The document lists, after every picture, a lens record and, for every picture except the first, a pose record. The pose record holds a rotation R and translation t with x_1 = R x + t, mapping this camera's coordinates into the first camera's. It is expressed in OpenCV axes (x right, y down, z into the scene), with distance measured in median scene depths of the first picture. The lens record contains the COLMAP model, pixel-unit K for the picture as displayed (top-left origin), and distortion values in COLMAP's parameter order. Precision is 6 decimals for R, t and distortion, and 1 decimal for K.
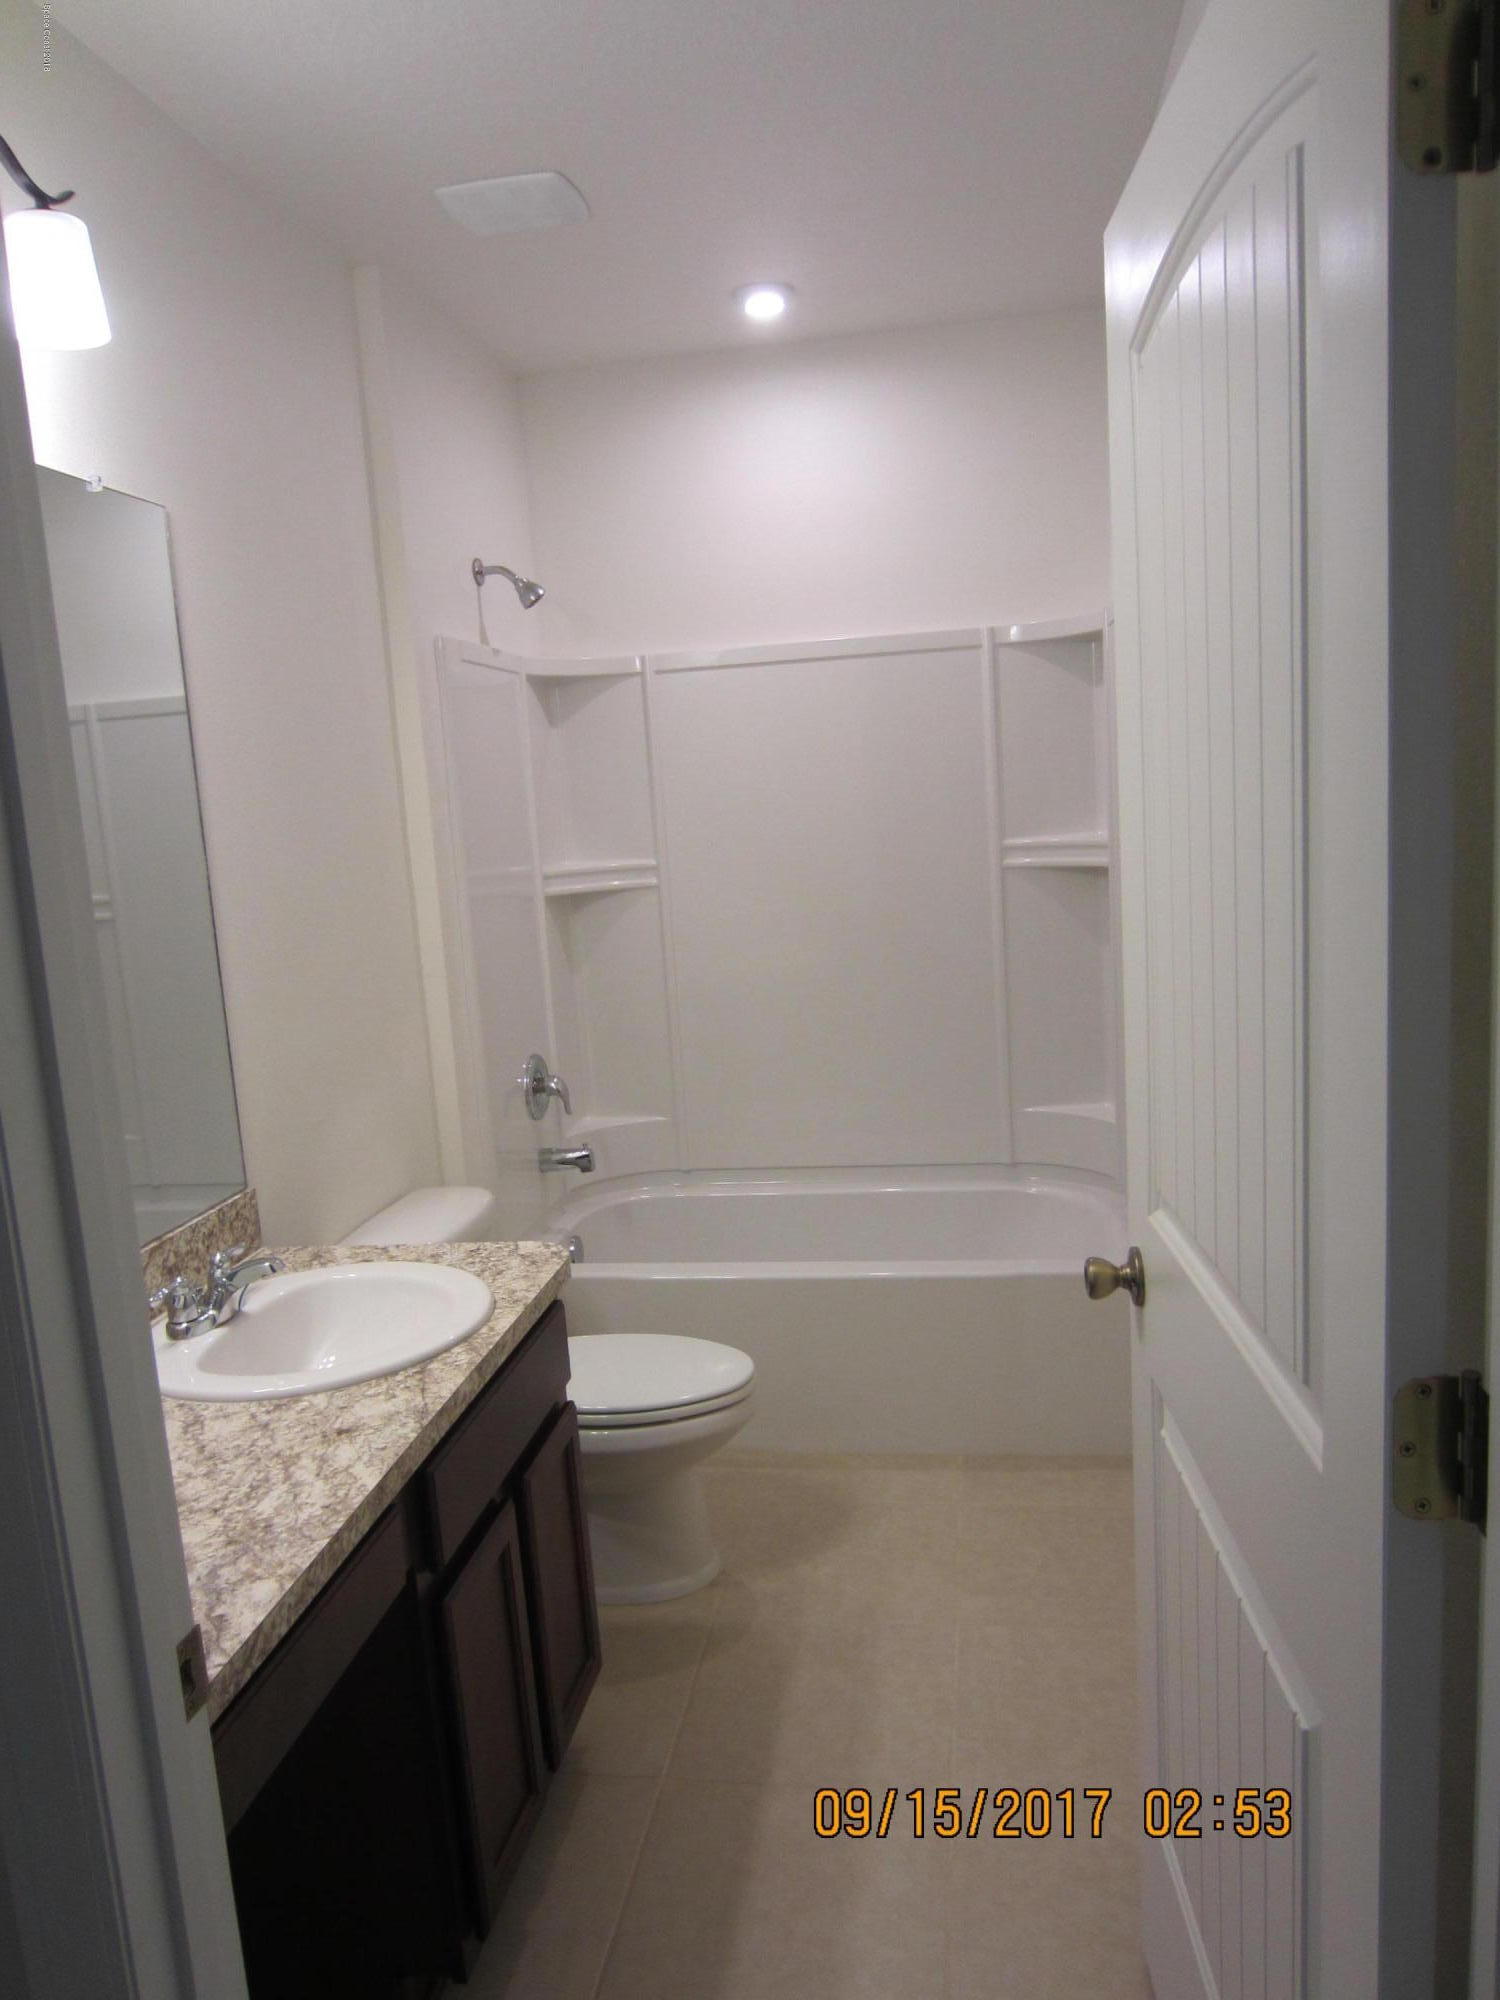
lens RADIAL K [[1428.3, 0, 744.2], [0, 1428.3, 1011.9], [0, 0, 1]] dist [-0.023892, 0.008368]
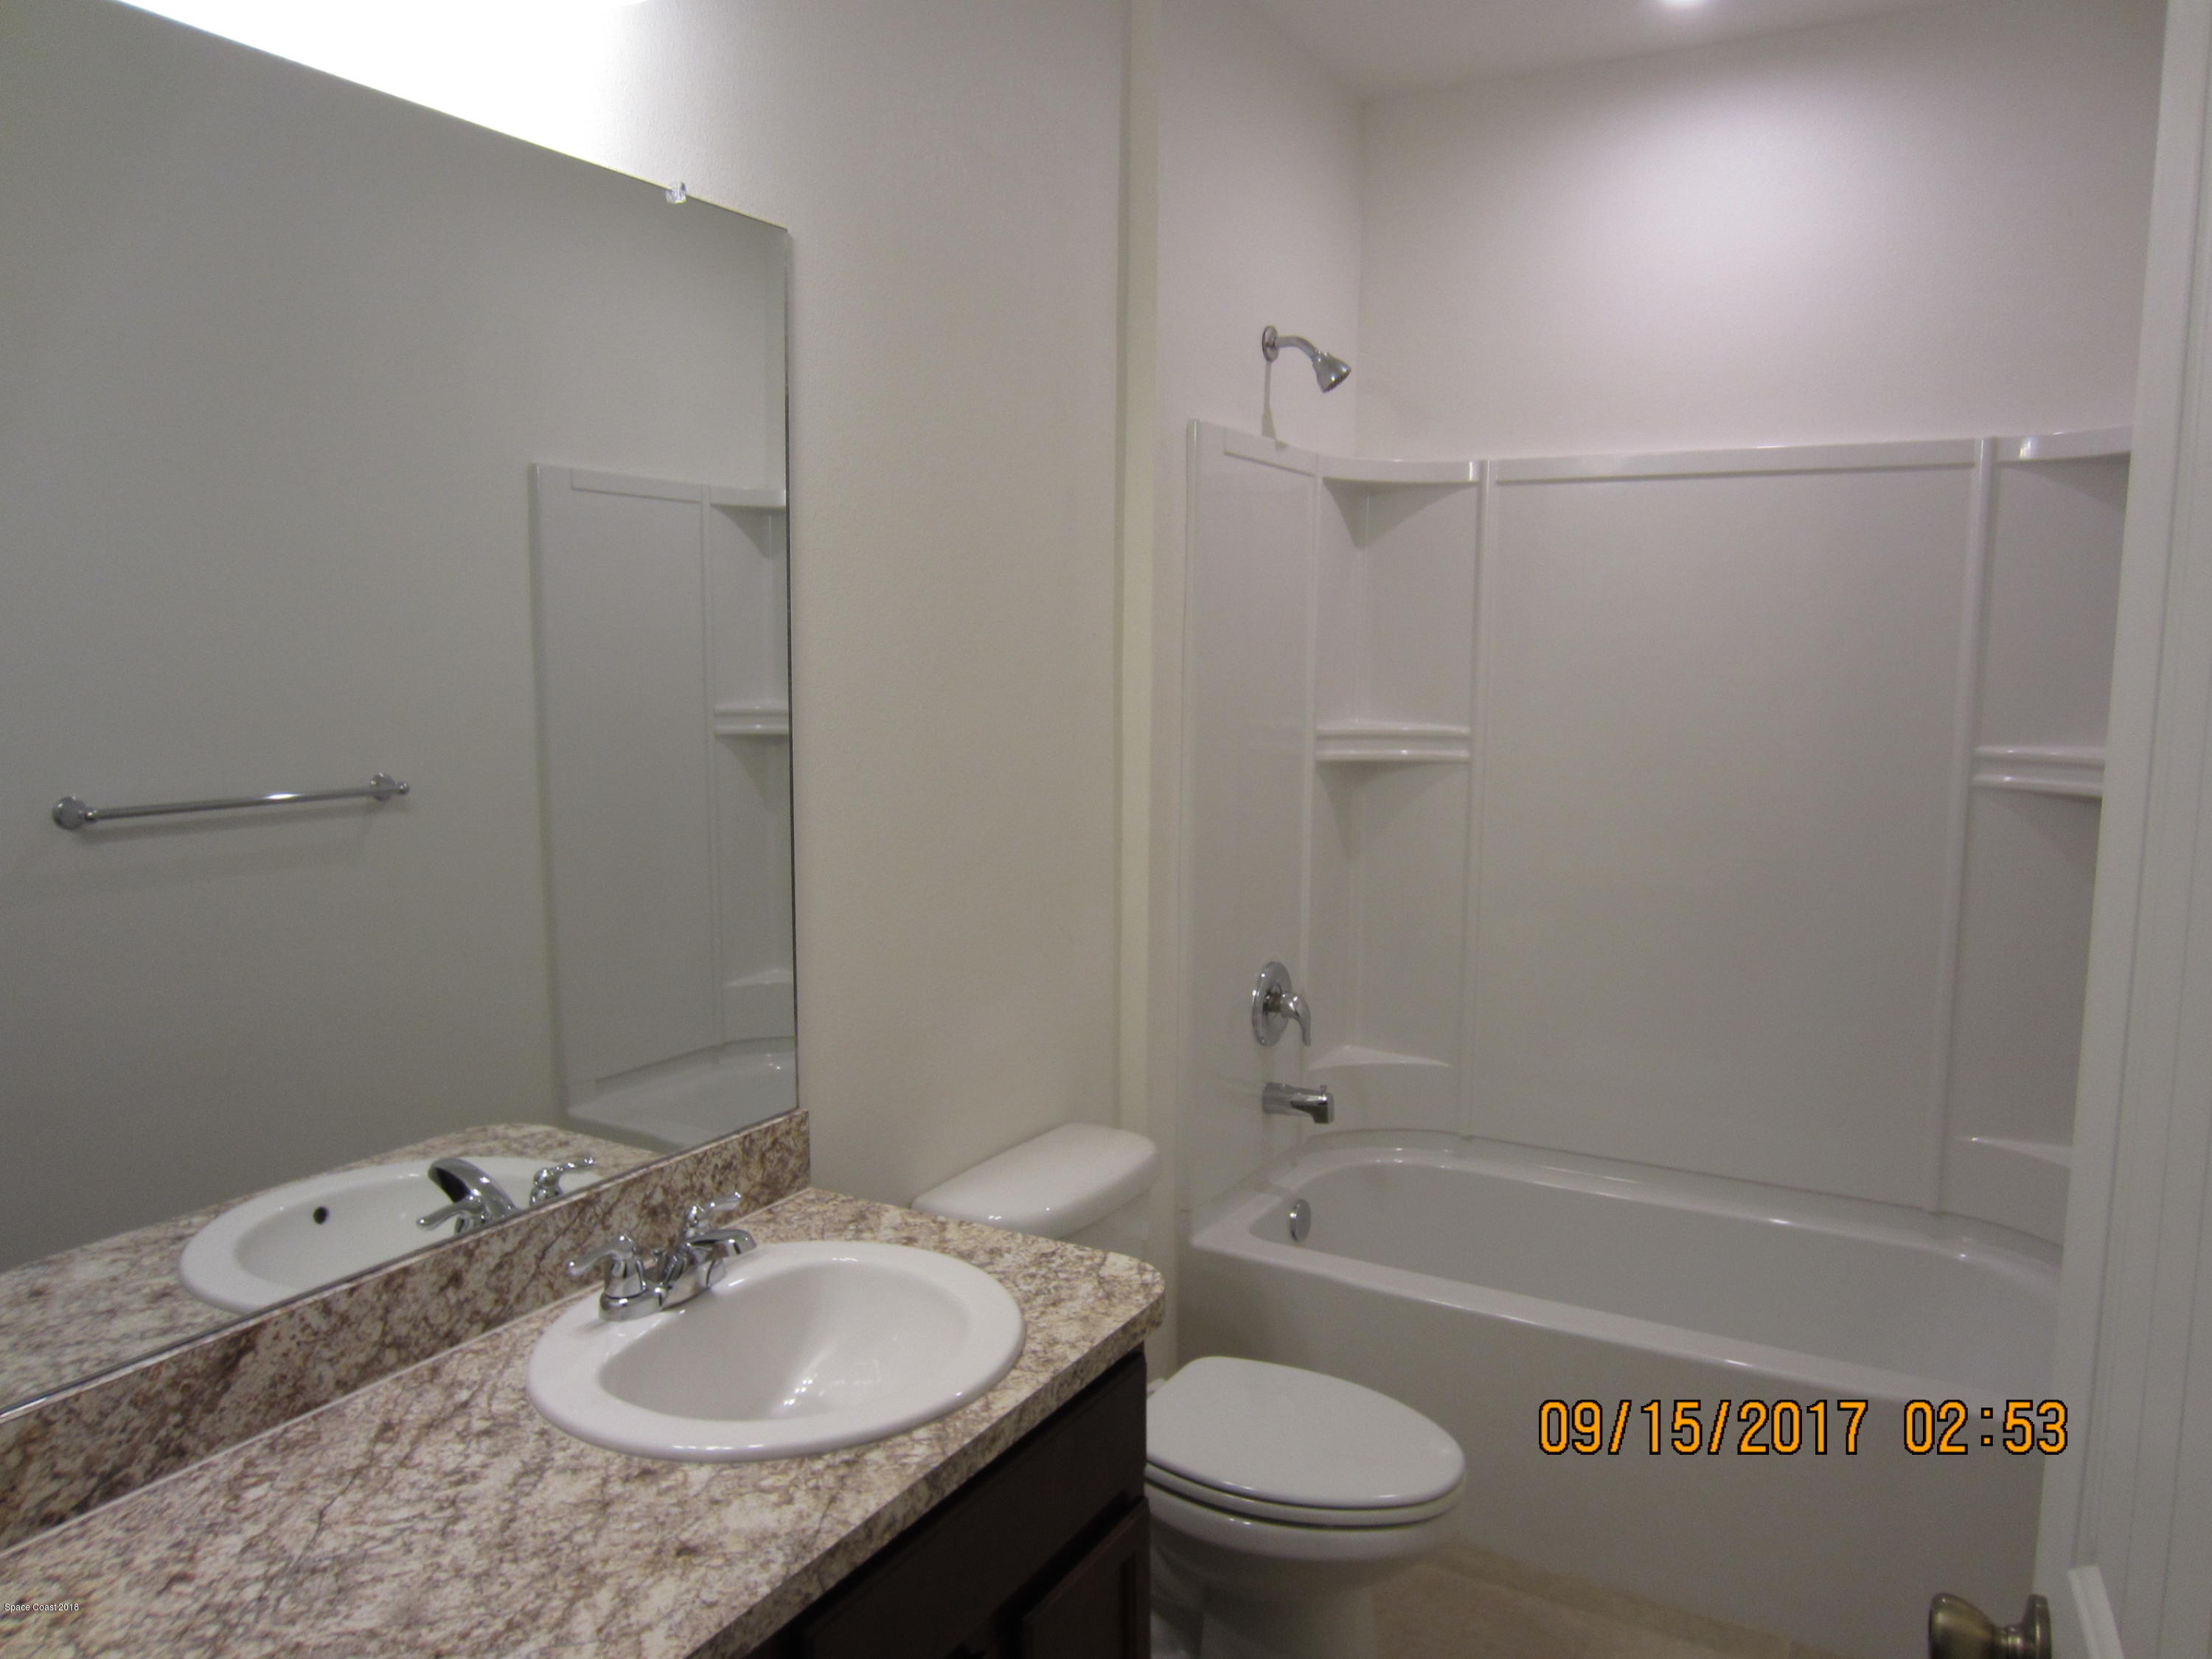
lens RADIAL K [[1579.7, 0, 1130.0], [0, 1579.7, 825.2], [0, 0, 1]] dist [-0.023892, 0.008368]
pose [[0.937234, 0.113697, -0.329645, 0.055298], [-0.121919, 0.992531, -0.004306, -0.031187], [0.326694, 0.044226, 0.944095, 0.160312]]
